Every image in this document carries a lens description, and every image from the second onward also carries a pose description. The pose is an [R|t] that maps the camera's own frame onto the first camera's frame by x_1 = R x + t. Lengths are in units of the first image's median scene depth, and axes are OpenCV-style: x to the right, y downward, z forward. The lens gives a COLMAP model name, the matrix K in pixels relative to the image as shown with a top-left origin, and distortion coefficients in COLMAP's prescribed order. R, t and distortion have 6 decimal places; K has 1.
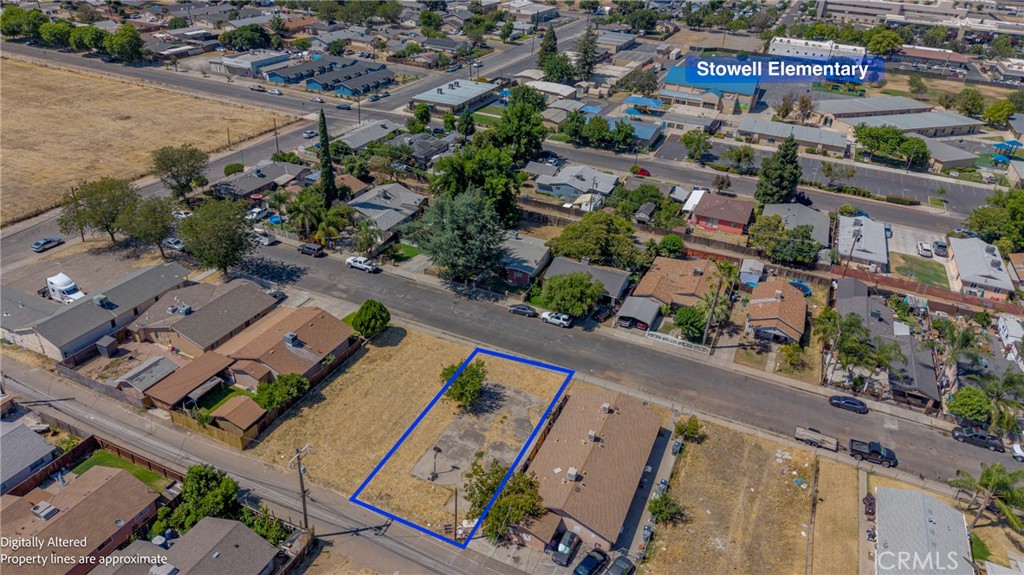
lens RADIAL K [[674.4, 0, 512.0], [0, 674.4, 287.5], [0, 0, 1]] dist [0.029476, -0.031838]
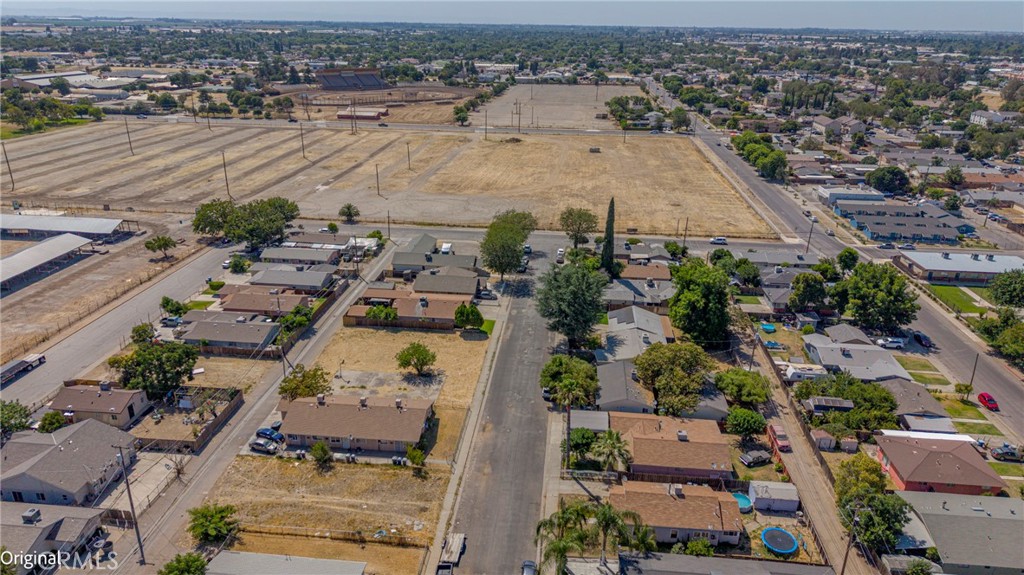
lens RADIAL K [[674.4, 0, 512.0], [0, 674.4, 287.5], [0, 0, 1]] dist [0.029476, -0.031838]
pose [[0.317408, 0.294764, -0.901314, 1.002672], [-0.470260, 0.874288, 0.120317, -0.206942], [0.823473, 0.385662, 0.416122, 0.438464]]
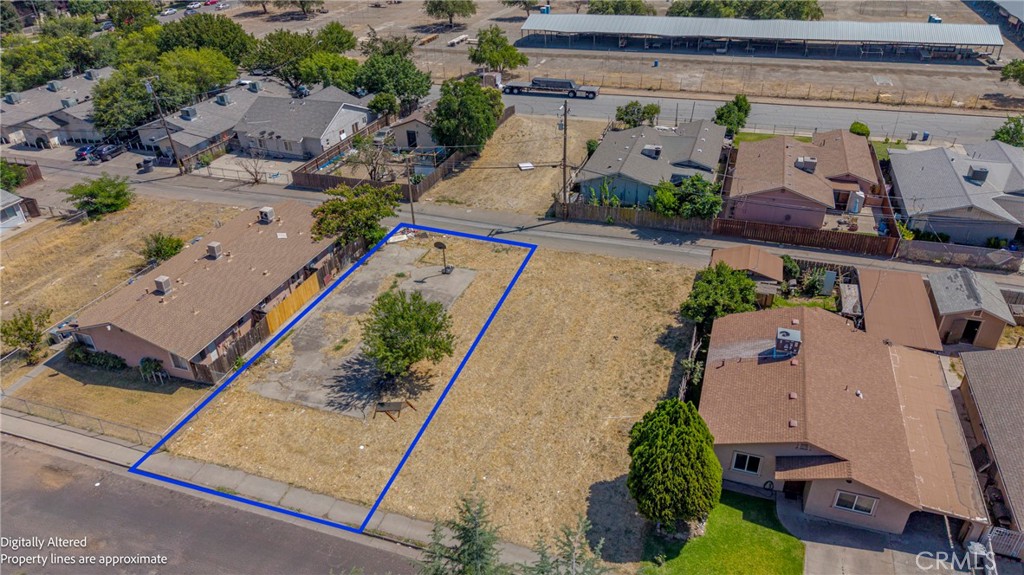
lens RADIAL K [[674.4, 0, 512.0], [0, 674.4, 287.5], [0, 0, 1]] dist [0.029476, -0.031838]
pose [[-0.995535, 0.027321, -0.090350, -0.087622], [-0.065998, 0.482849, 0.873213, -0.285248], [0.067483, 0.875277, -0.478890, 1.019196]]
